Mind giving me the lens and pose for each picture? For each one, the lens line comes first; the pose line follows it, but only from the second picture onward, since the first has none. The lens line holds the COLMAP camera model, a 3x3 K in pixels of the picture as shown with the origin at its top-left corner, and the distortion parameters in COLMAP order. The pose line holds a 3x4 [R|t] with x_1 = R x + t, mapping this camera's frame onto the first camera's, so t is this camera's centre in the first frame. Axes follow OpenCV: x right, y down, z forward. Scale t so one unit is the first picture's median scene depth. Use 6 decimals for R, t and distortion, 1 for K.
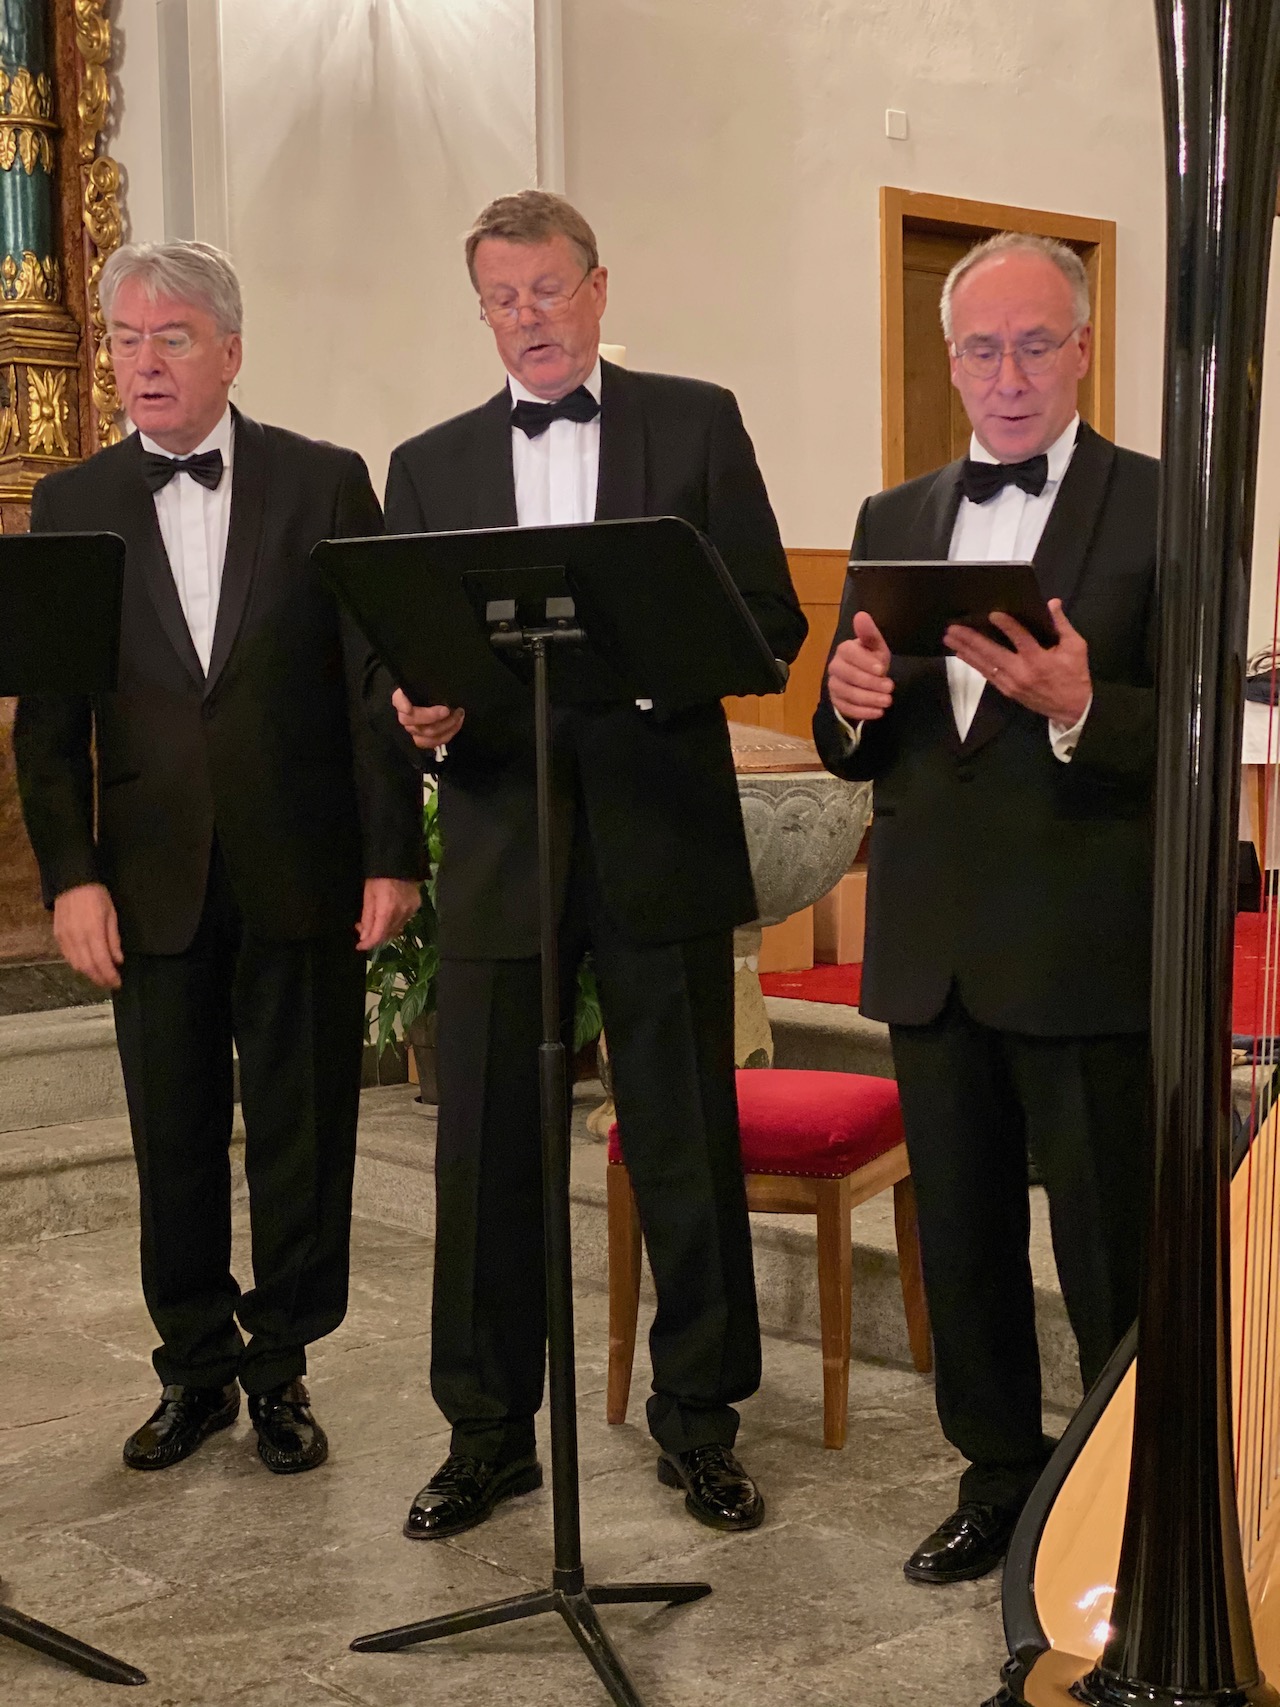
lens RADIAL K [[2555.5, 0, 650.9], [0, 2555.5, 842.1], [0, 0, 1]] dist [0.106603, 0.000000]
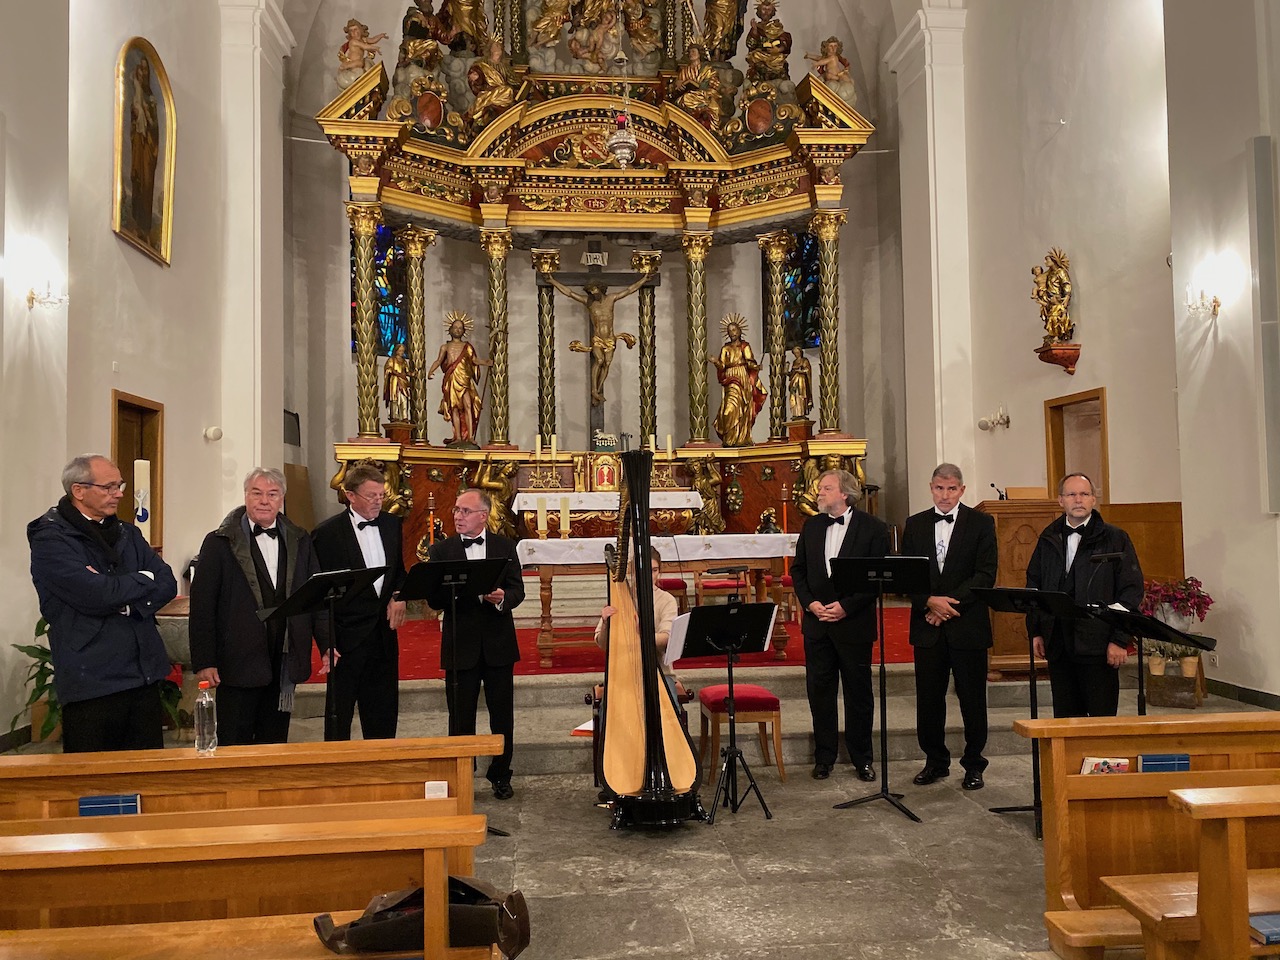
lens RADIAL K [[979.9, 0, 636.7], [0, 979.9, 487.3], [0, 0, 1]] dist [0.036239, -0.035673]
pose [[0.564651, 0.041139, 0.824304, -0.829142], [0.045107, 0.995726, -0.080592, -0.071242], [-0.824096, 0.082689, 0.560382, -0.077023]]
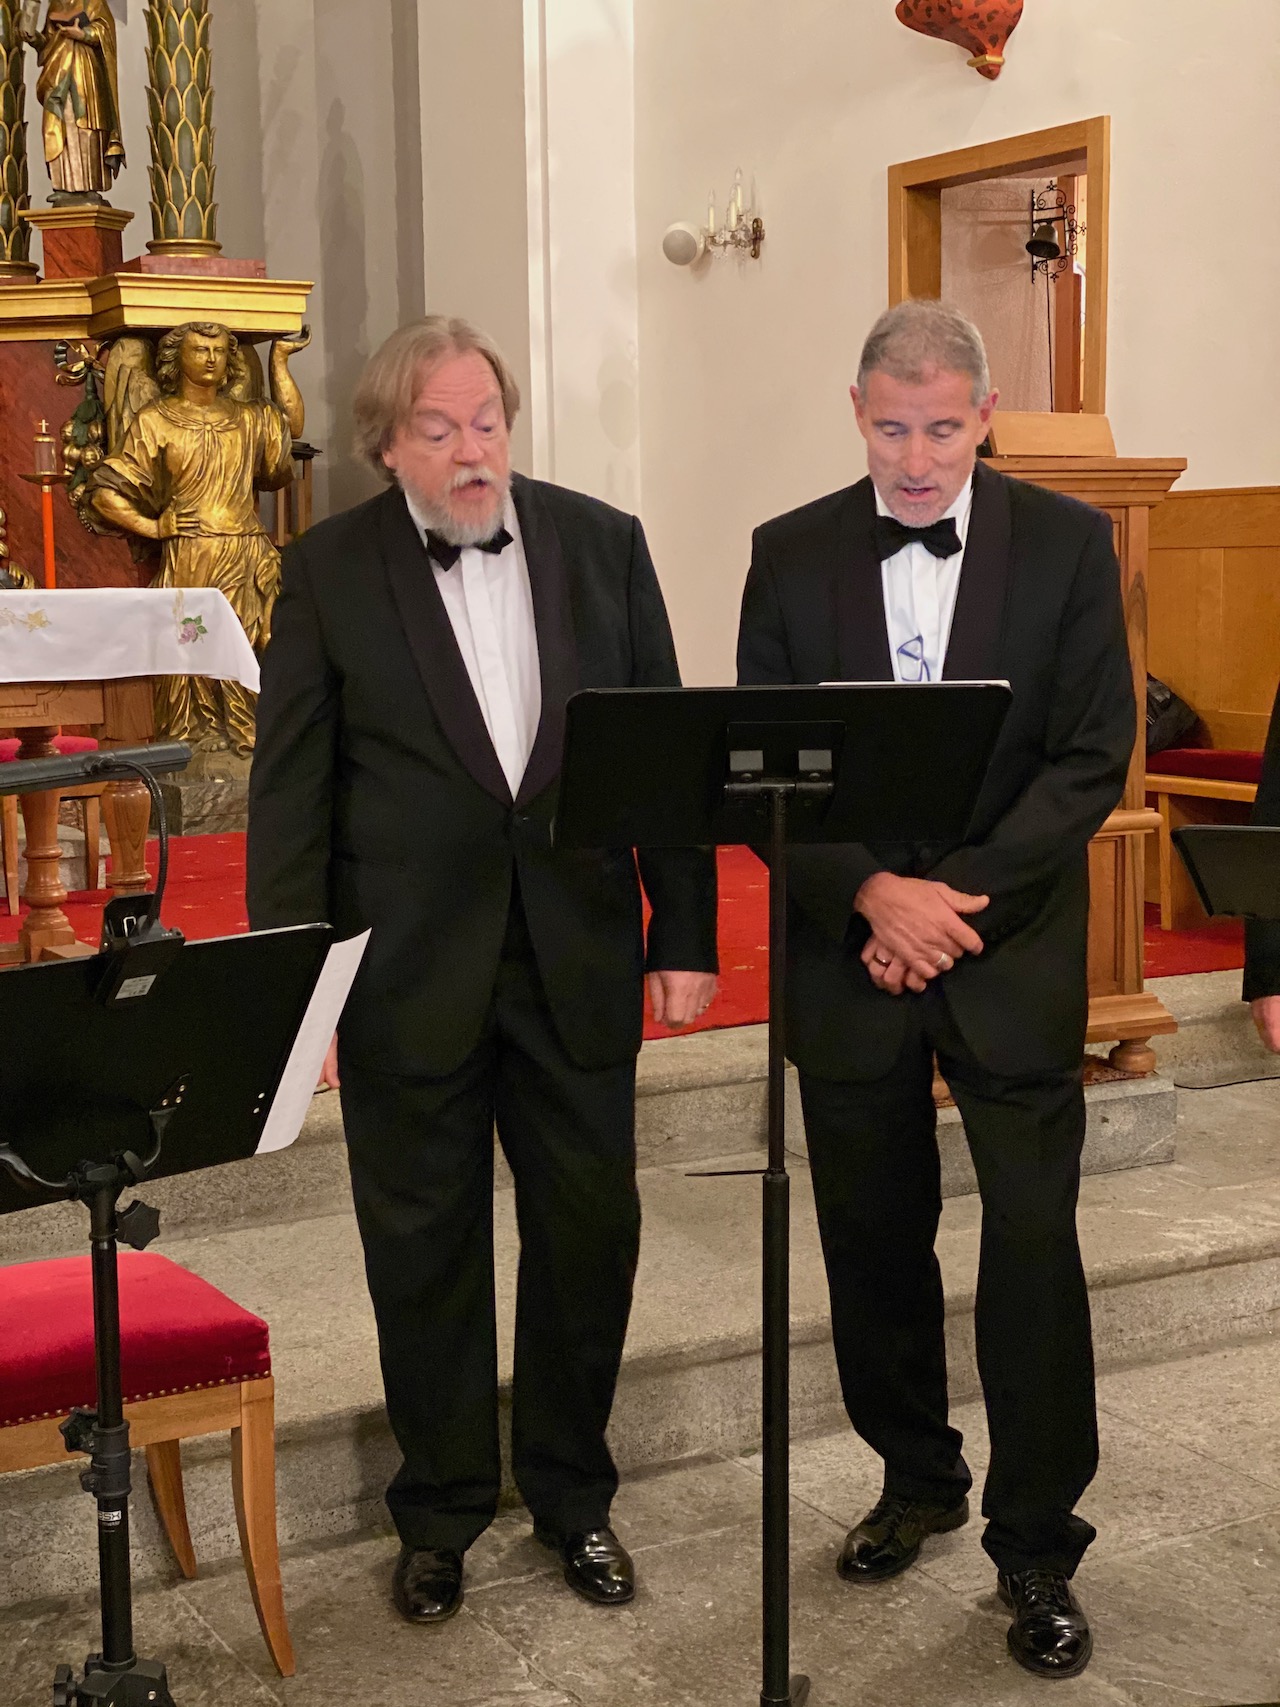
lens RADIAL K [[2555.5, 0, 647.5], [0, 2555.5, 847.0], [0, 0, 1]] dist [0.106603, 0.000000]
pose [[0.175896, -0.092898, 0.980016, -0.345846], [0.056578, 0.994846, 0.084149, -0.084700], [-0.982781, 0.040646, 0.180246, 0.269437]]
